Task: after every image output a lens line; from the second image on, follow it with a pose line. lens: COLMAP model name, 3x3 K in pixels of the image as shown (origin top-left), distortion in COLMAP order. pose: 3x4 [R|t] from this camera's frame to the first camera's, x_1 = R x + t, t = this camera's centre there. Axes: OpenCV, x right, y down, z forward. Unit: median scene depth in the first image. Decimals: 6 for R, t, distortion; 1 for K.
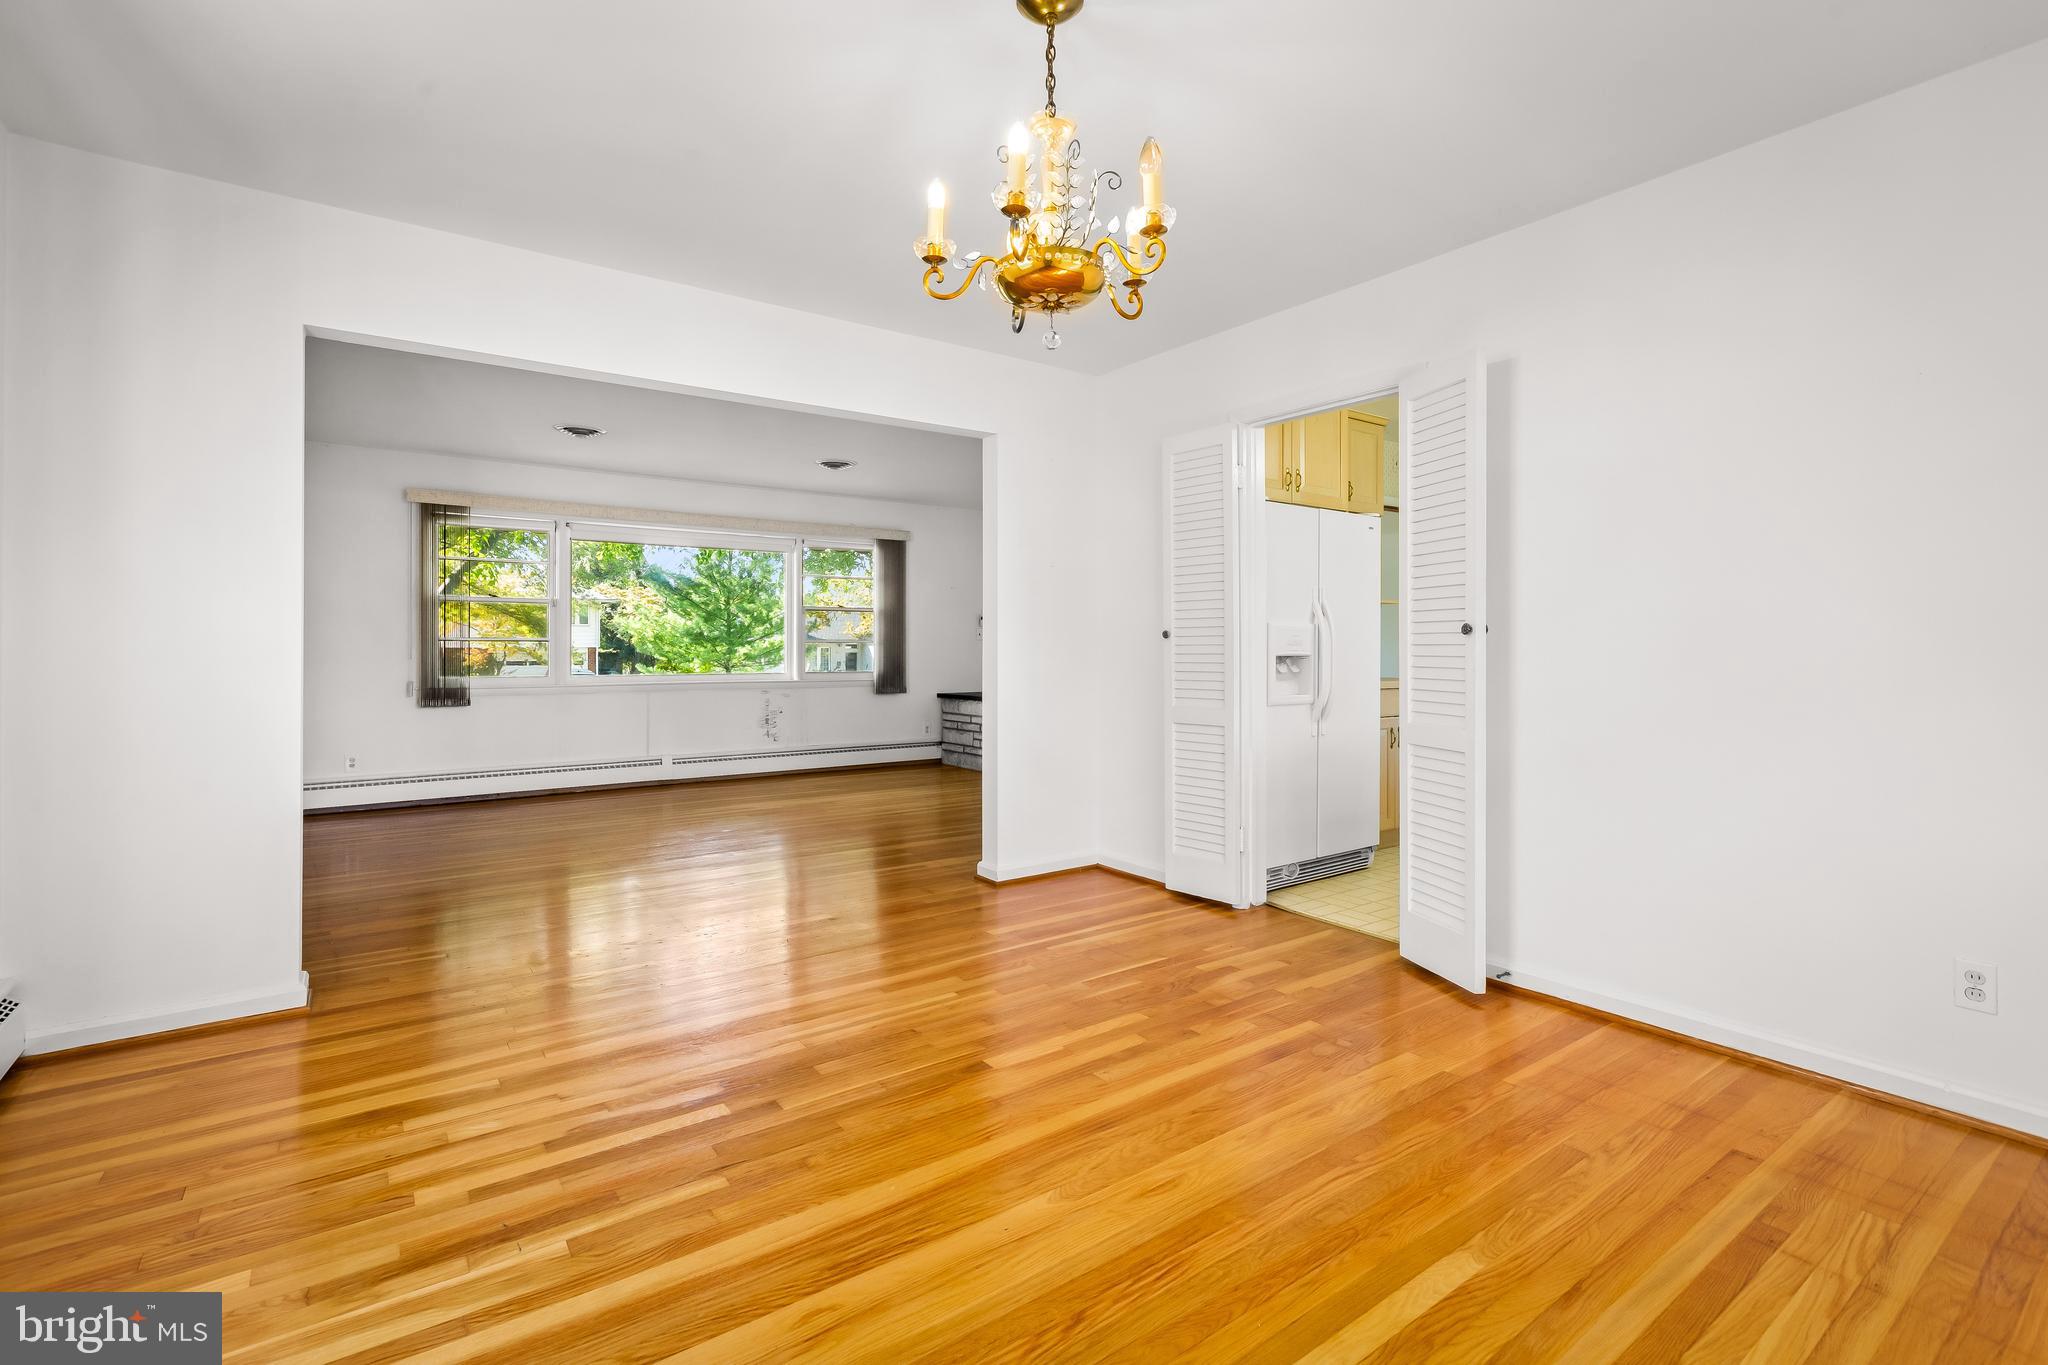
lens RADIAL K [[918.9, 0, 1005.7], [0, 918.9, 643.7], [0, 0, 1]] dist [-0.001705, 0.000206]
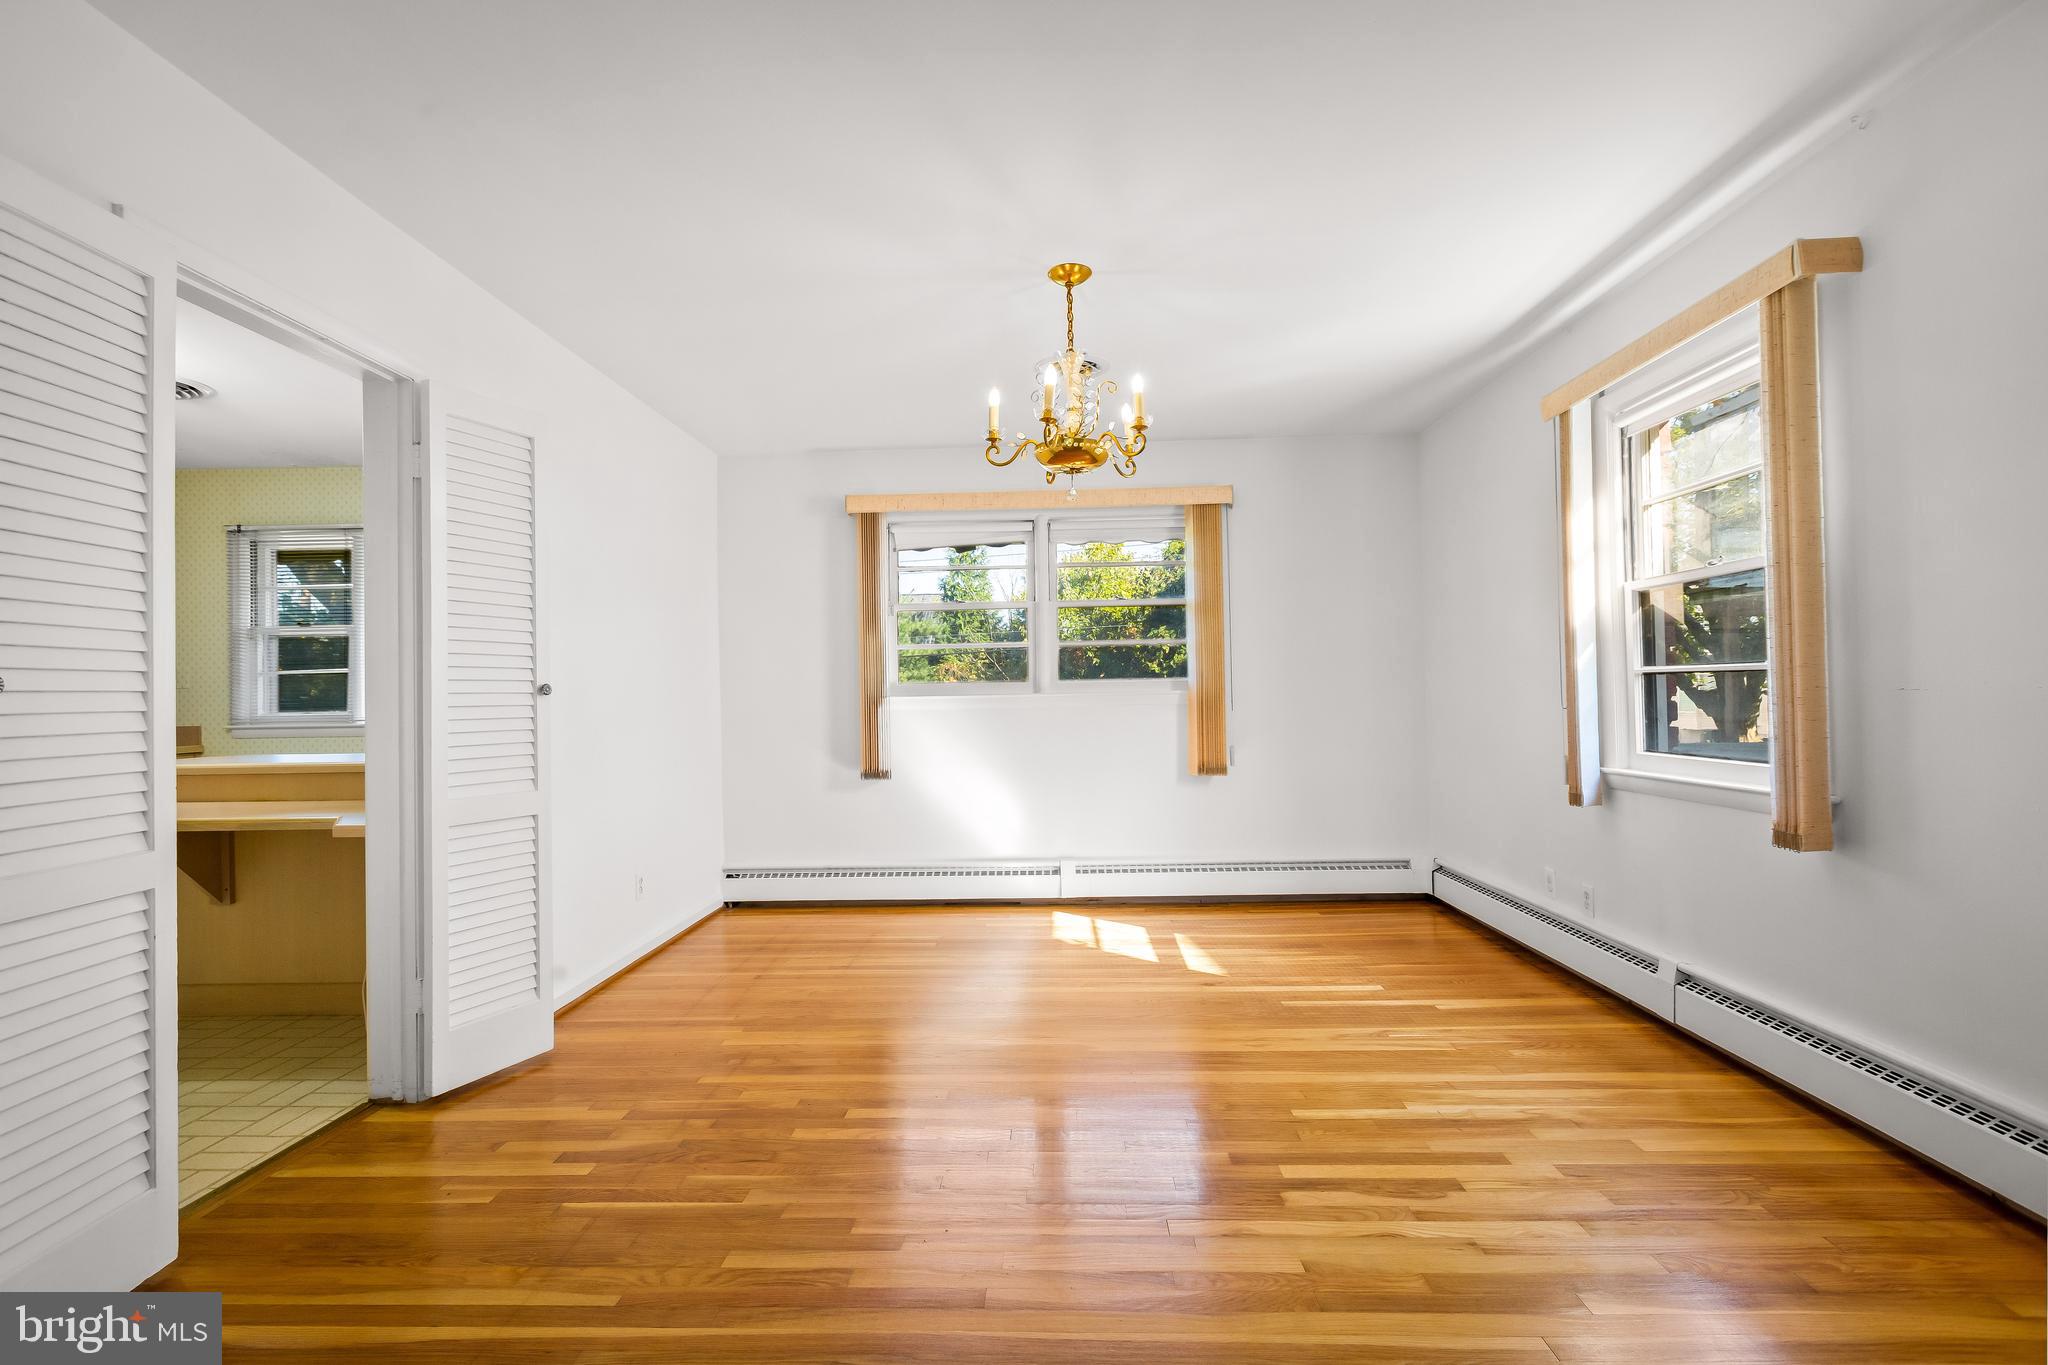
lens RADIAL K [[918.9, 0, 1034.7], [0, 918.9, 672.9], [0, 0, 1]] dist [-0.001705, 0.000206]
pose [[-0.796820, 0.031051, 0.603418, -0.614995], [0.019306, 0.999477, -0.025938, 0.002082], [-0.603908, -0.009018, -0.797003, 1.703490]]
